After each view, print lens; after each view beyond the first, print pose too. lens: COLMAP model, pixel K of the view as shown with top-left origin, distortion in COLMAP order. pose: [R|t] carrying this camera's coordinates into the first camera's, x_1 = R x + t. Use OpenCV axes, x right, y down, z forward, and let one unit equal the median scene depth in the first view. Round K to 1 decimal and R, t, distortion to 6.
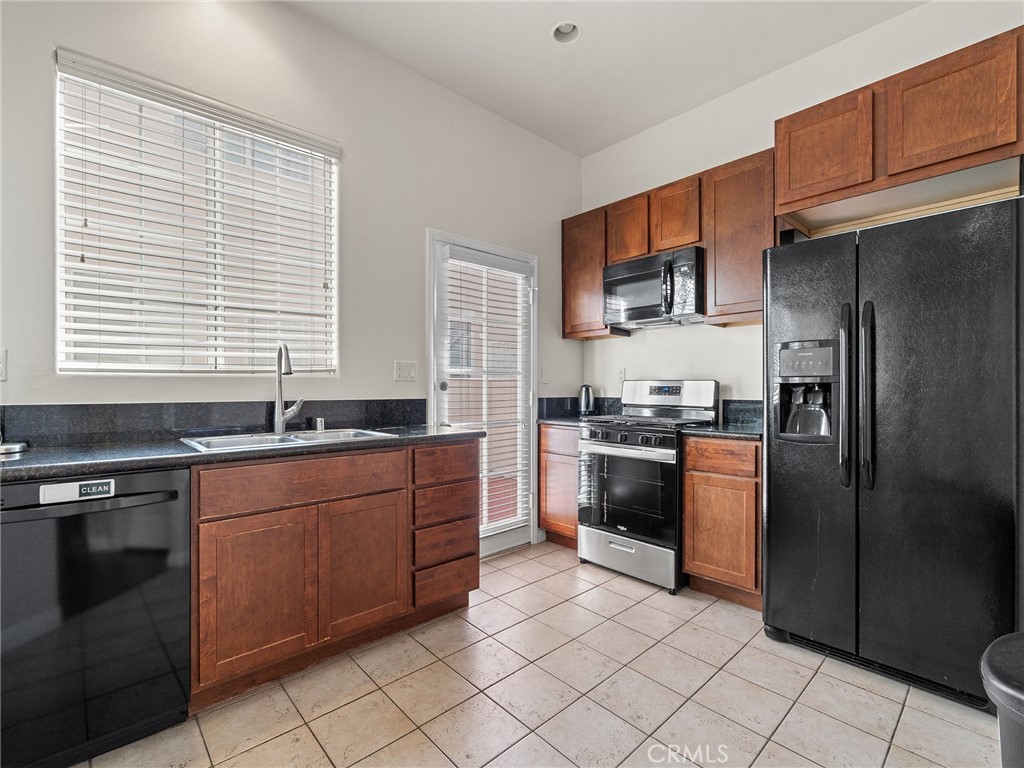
lens RADIAL K [[465.1, 0, 505.9], [0, 465.1, 388.6], [0, 0, 1]] dist [-0.005325, 0.002097]
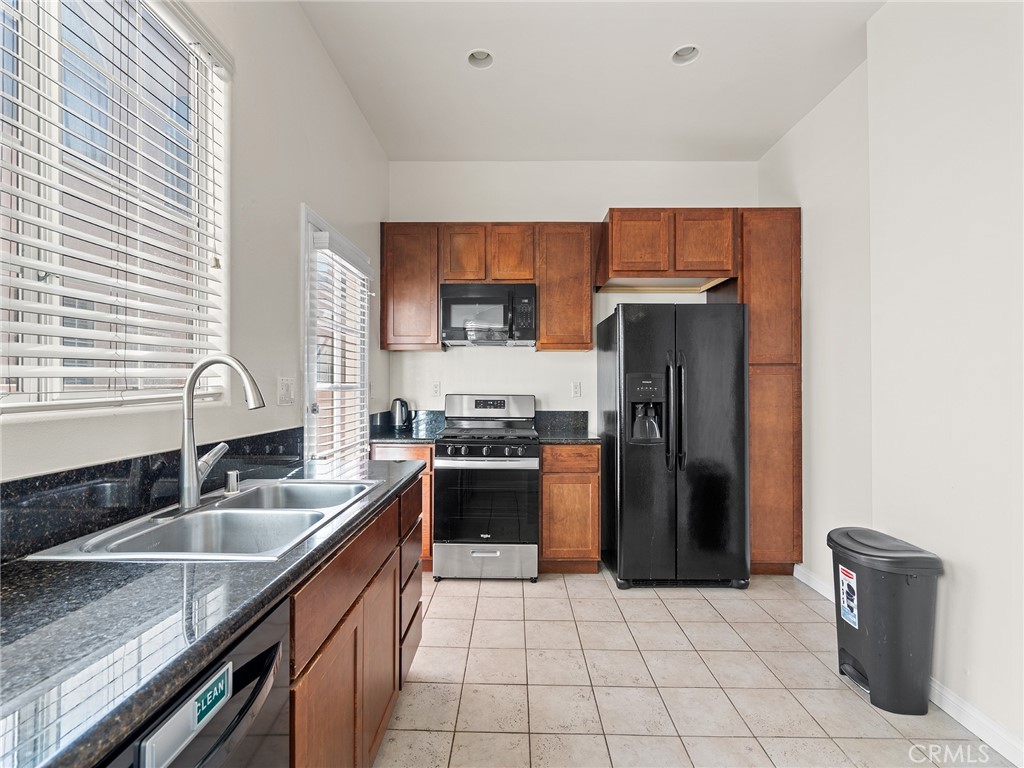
lens RADIAL K [[465.1, 0, 512.3], [0, 465.1, 384.7], [0, 0, 1]] dist [-0.005325, 0.002097]
pose [[0.682792, 0.002439, 0.730609, -0.492137], [-0.000707, 0.999996, -0.002678, -0.044710], [-0.730613, 0.001312, 0.682791, 0.226802]]
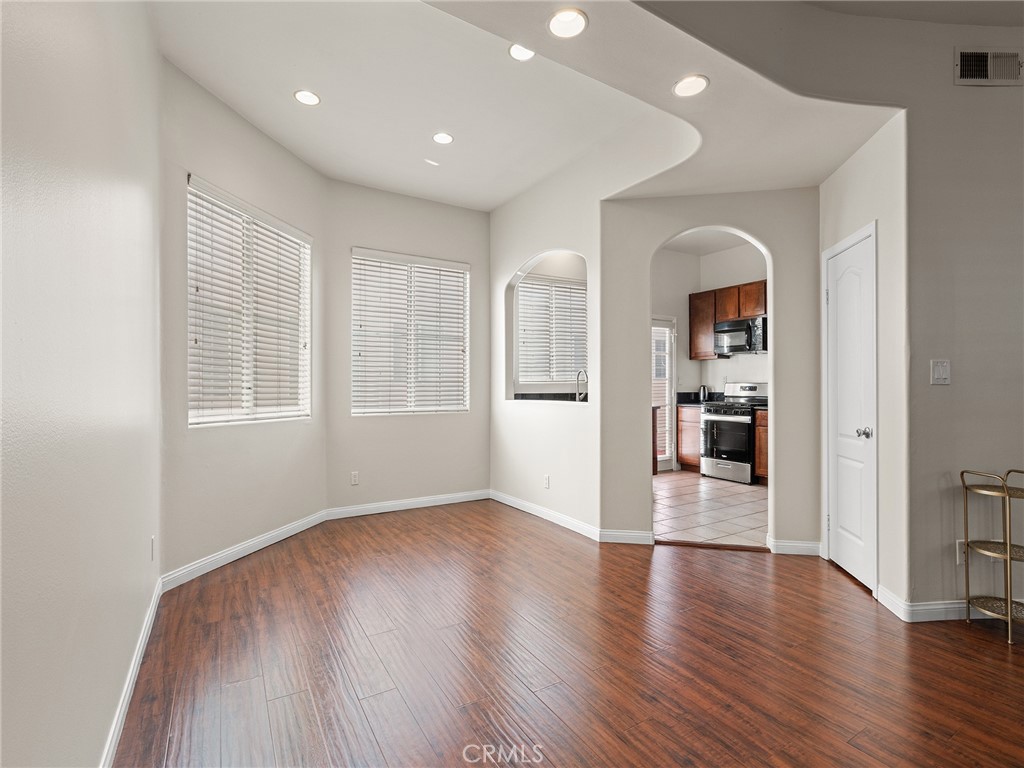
lens RADIAL K [[465.1, 0, 513.4], [0, 465.1, 386.1], [0, 0, 1]] dist [-0.005325, 0.002097]
pose [[0.981651, -0.001193, -0.190684, -0.268986], [0.001013, 0.999999, -0.001046, -0.005023], [0.190685, 0.000833, 0.981651, -1.179470]]
